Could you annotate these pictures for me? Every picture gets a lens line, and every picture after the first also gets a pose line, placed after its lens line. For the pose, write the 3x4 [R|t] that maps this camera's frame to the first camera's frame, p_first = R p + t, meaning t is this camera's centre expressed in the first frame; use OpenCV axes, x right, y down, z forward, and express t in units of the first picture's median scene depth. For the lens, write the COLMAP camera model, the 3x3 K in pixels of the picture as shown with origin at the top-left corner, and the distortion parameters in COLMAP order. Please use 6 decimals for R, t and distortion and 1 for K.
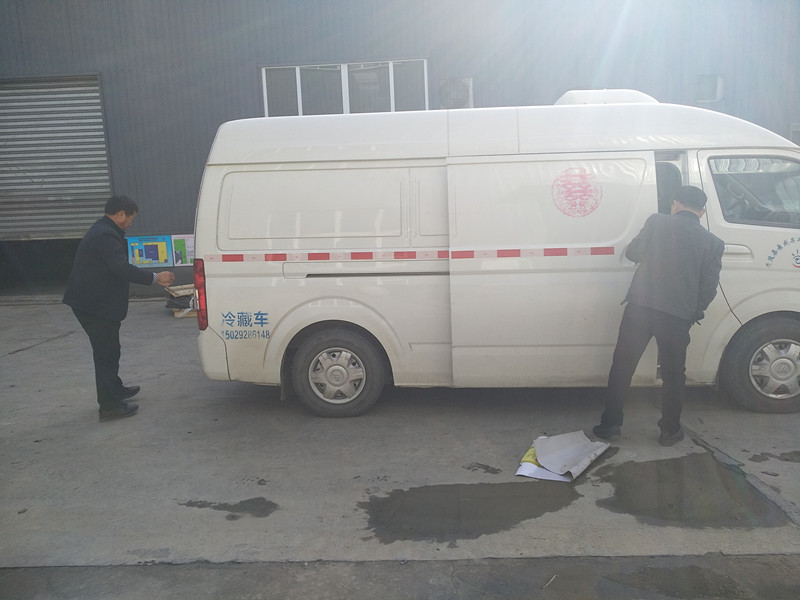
lens RADIAL K [[632.5, 0, 397.9], [0, 632.5, 304.5], [0, 0, 1]] dist [0.010897, 0.002591]
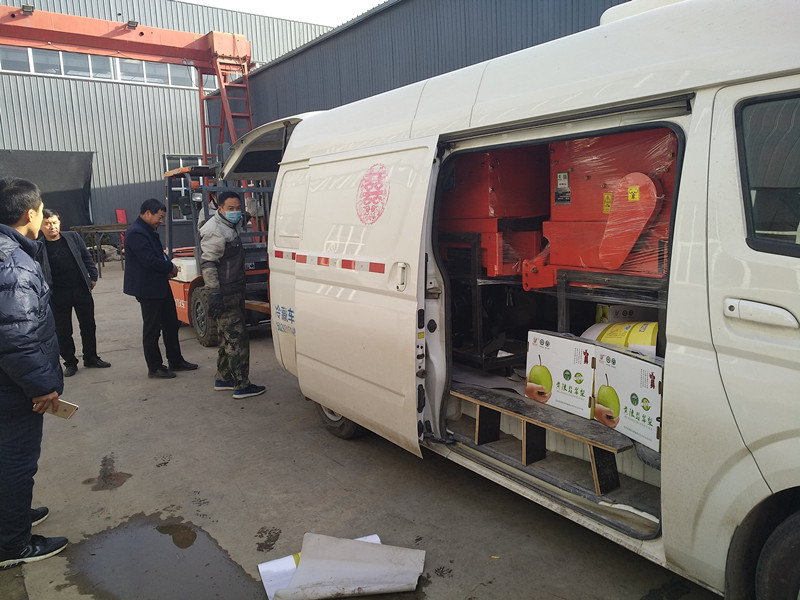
lens RADIAL K [[632.5, 0, 392.3], [0, 632.5, 303.3], [0, 0, 1]] dist [0.010897, 0.002591]
pose [[0.614785, 0.129605, -0.777973, 0.751603], [-0.103486, 0.991133, 0.083338, -0.111143], [0.781876, 0.029275, 0.622746, 0.564843]]
